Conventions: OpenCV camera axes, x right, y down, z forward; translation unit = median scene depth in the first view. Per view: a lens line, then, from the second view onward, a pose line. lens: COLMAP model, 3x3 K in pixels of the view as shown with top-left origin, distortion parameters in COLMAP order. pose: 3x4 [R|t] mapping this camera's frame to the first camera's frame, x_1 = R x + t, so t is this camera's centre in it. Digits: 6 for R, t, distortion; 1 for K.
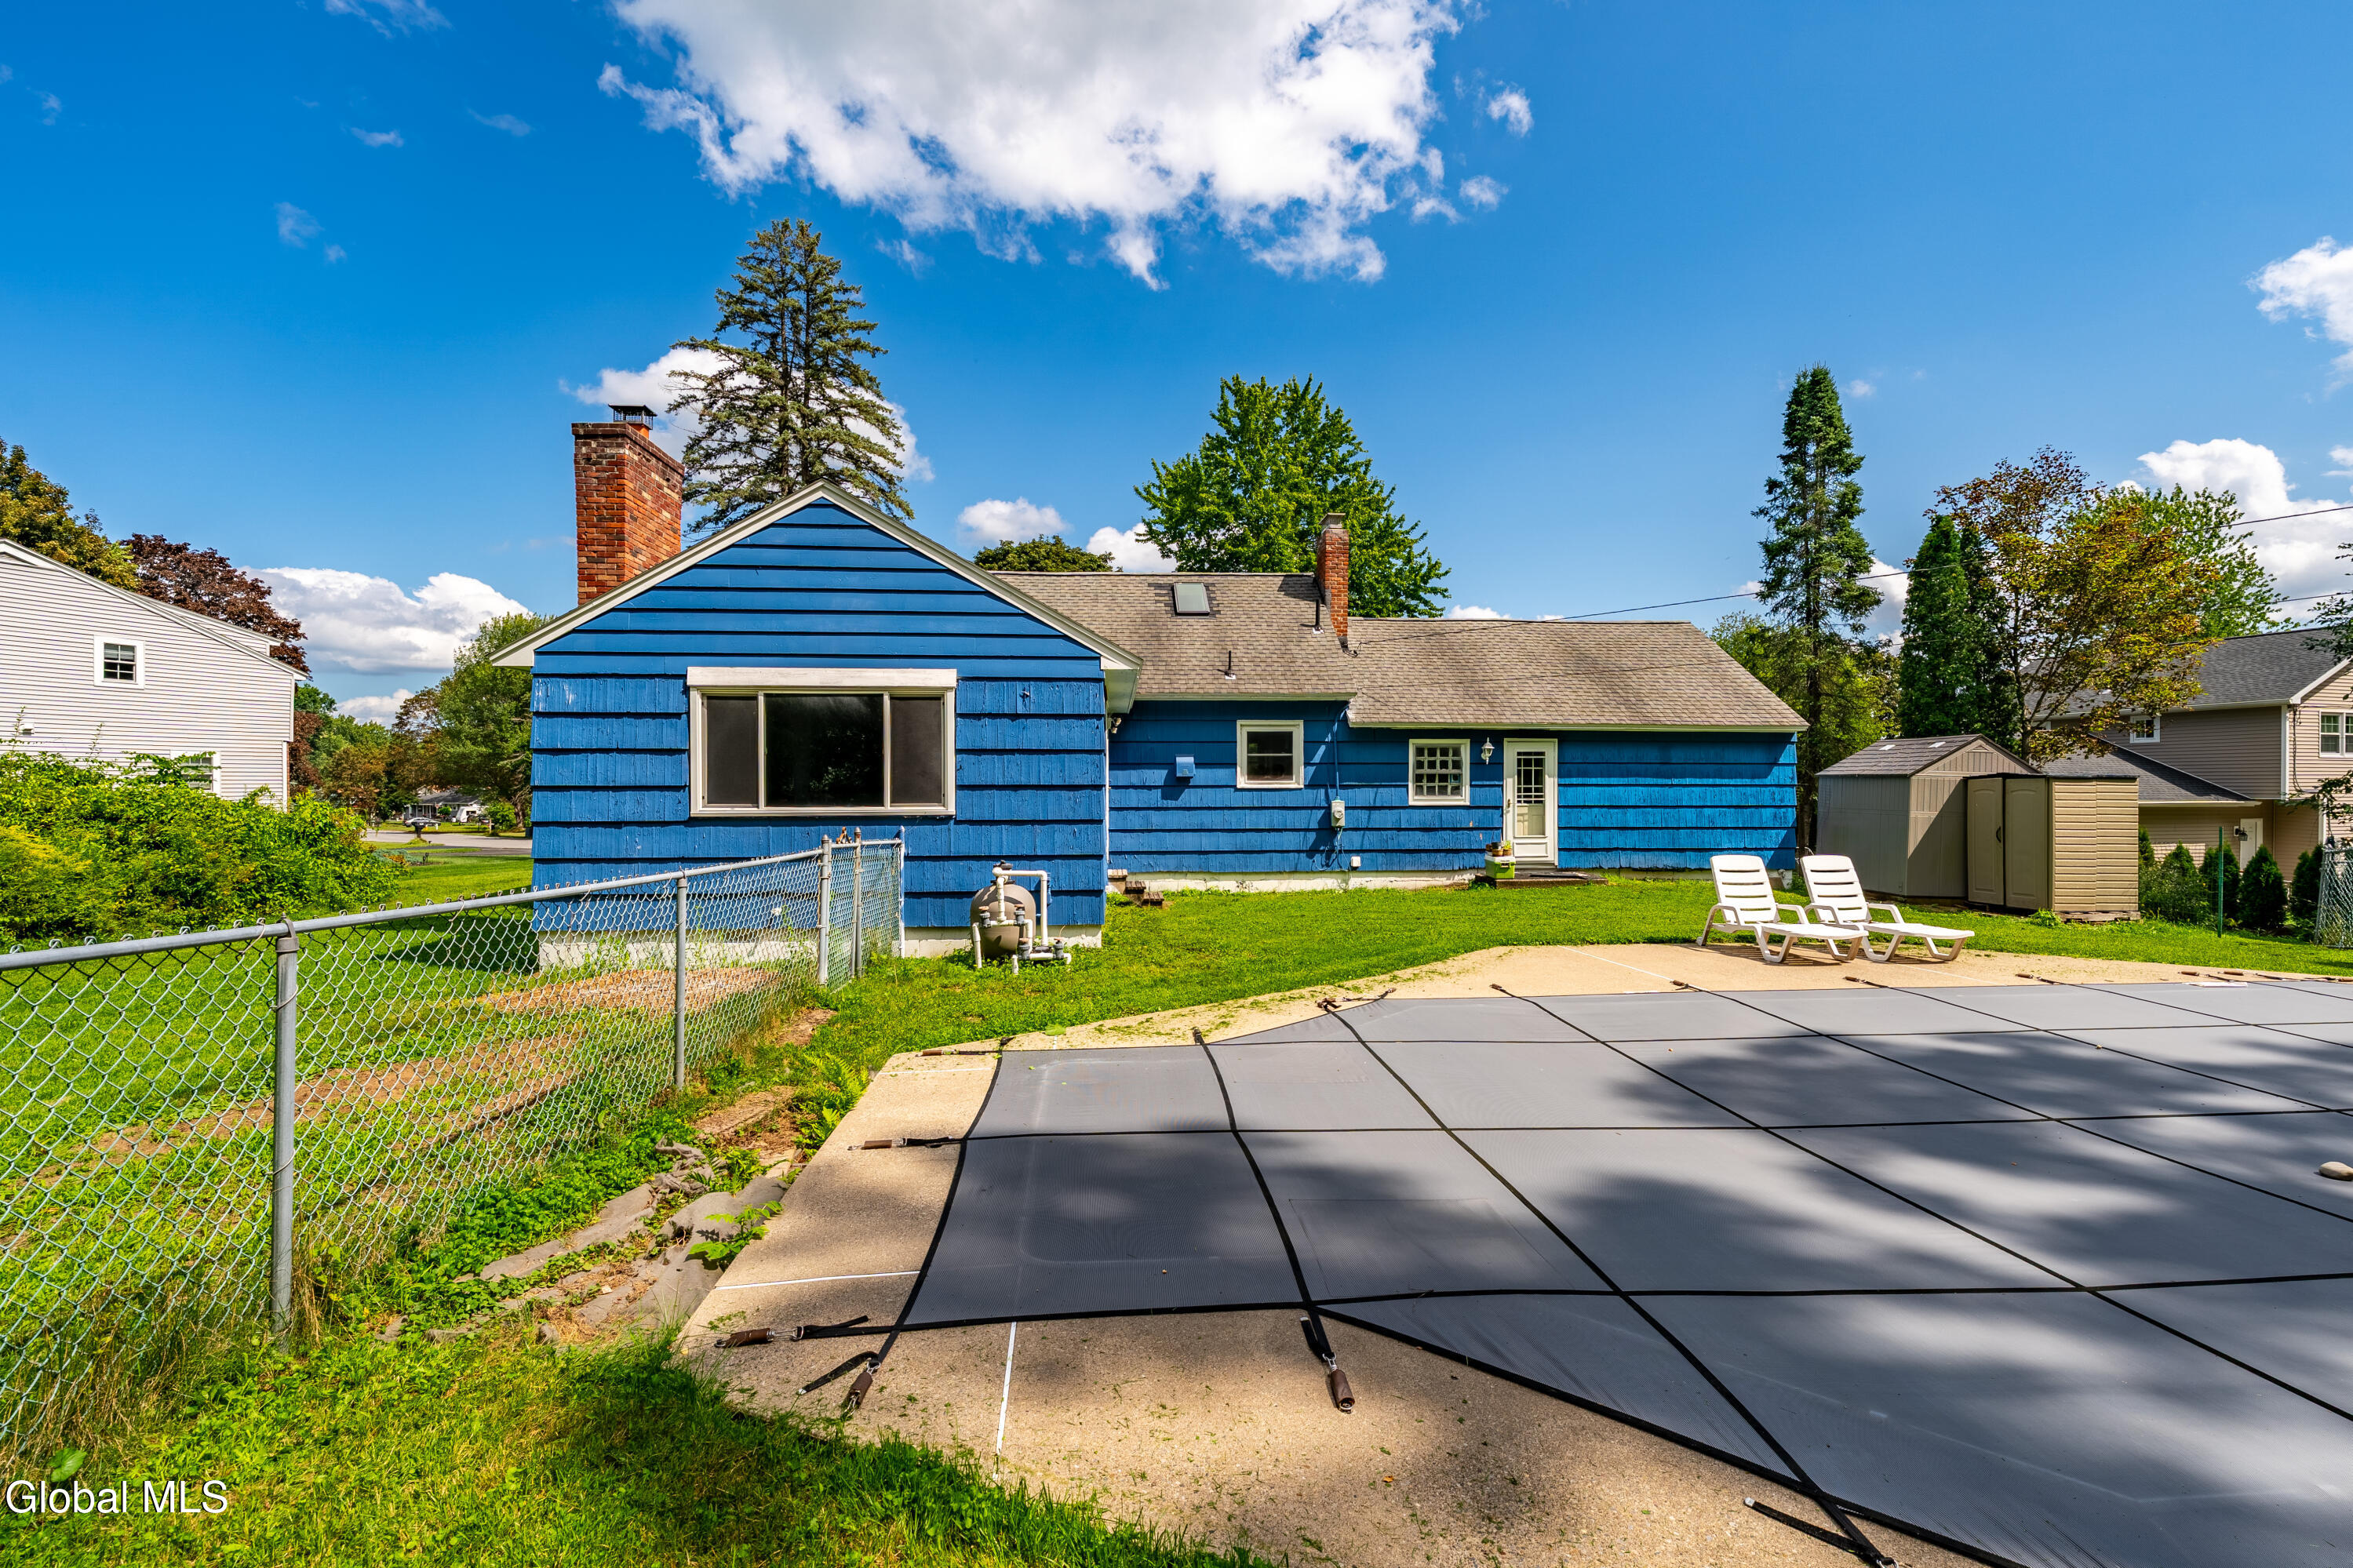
lens RADIAL K [[1022.8, 0, 1176.5], [0, 1022.8, 784.0], [0, 0, 1]] dist [-0.000083, -0.000891]
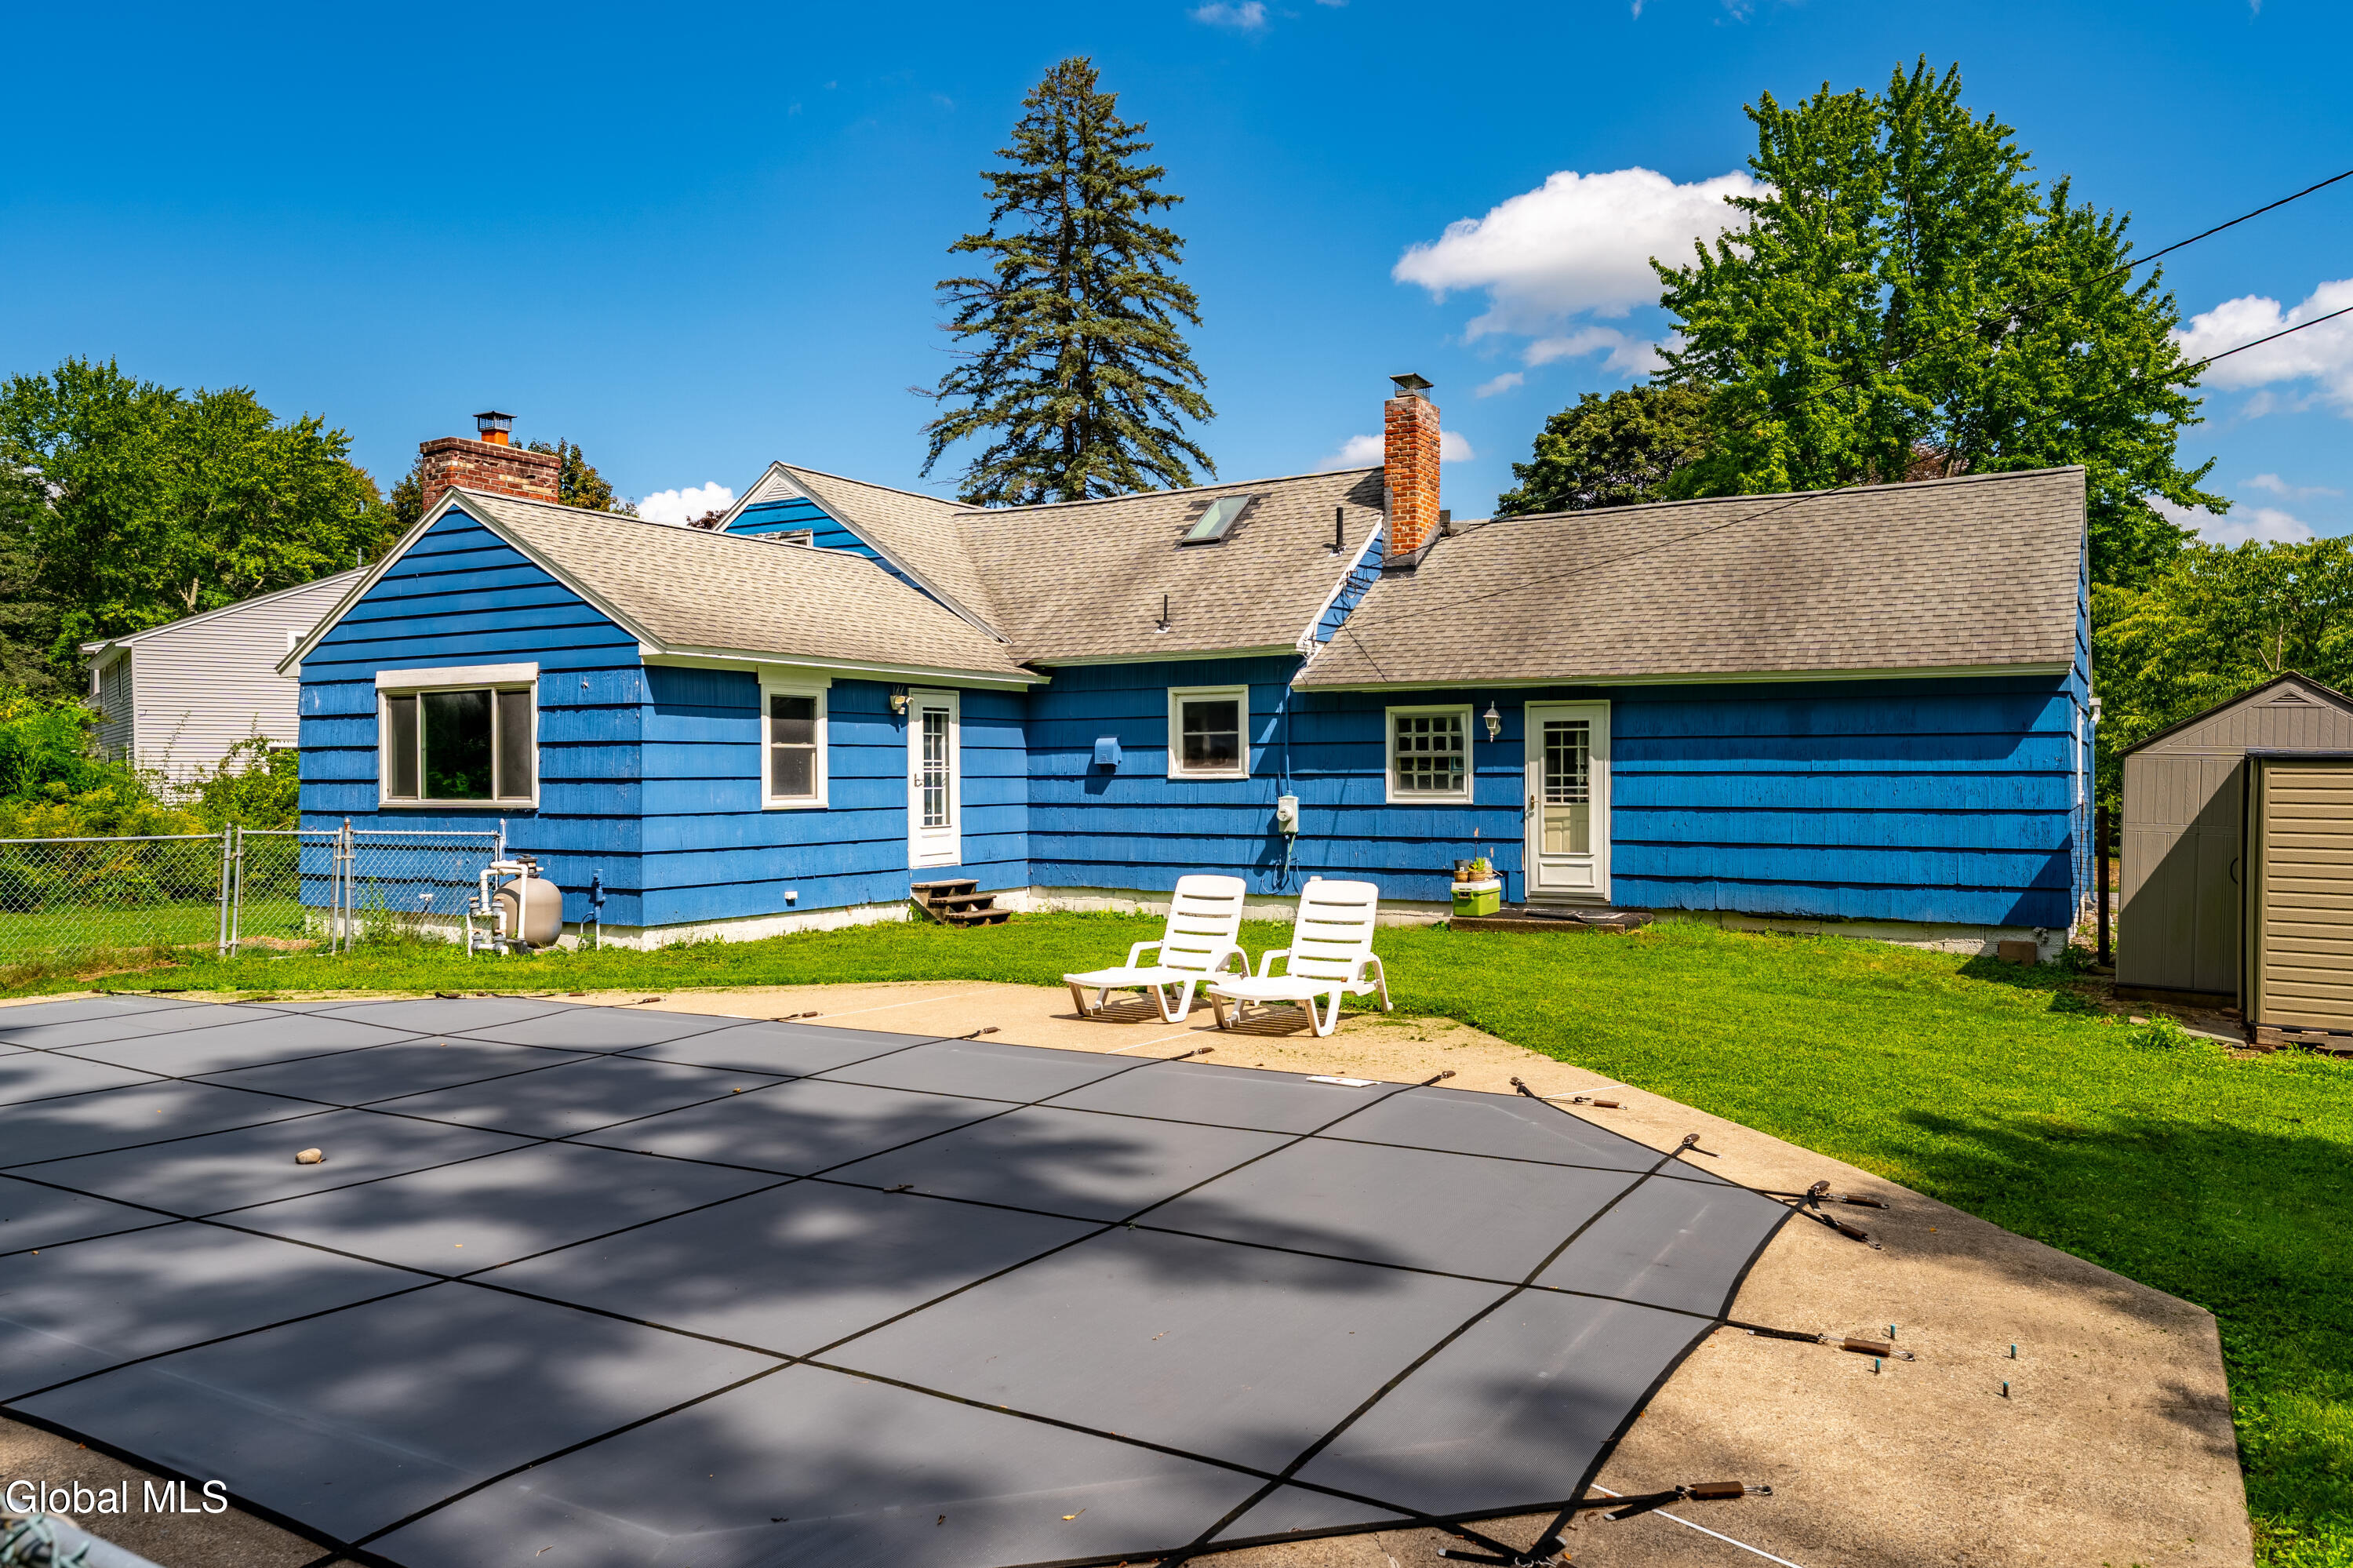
lens RADIAL K [[1591.6, 0, 1176.5], [0, 1591.6, 784.0], [0, 0, 1]] dist [-0.000294, 0.000259]
pose [[0.824335, 0.000996, -0.566101, 0.703726], [0.004984, 0.999947, 0.009016, -0.002527], [0.566080, -0.010254, 0.824287, 0.044954]]
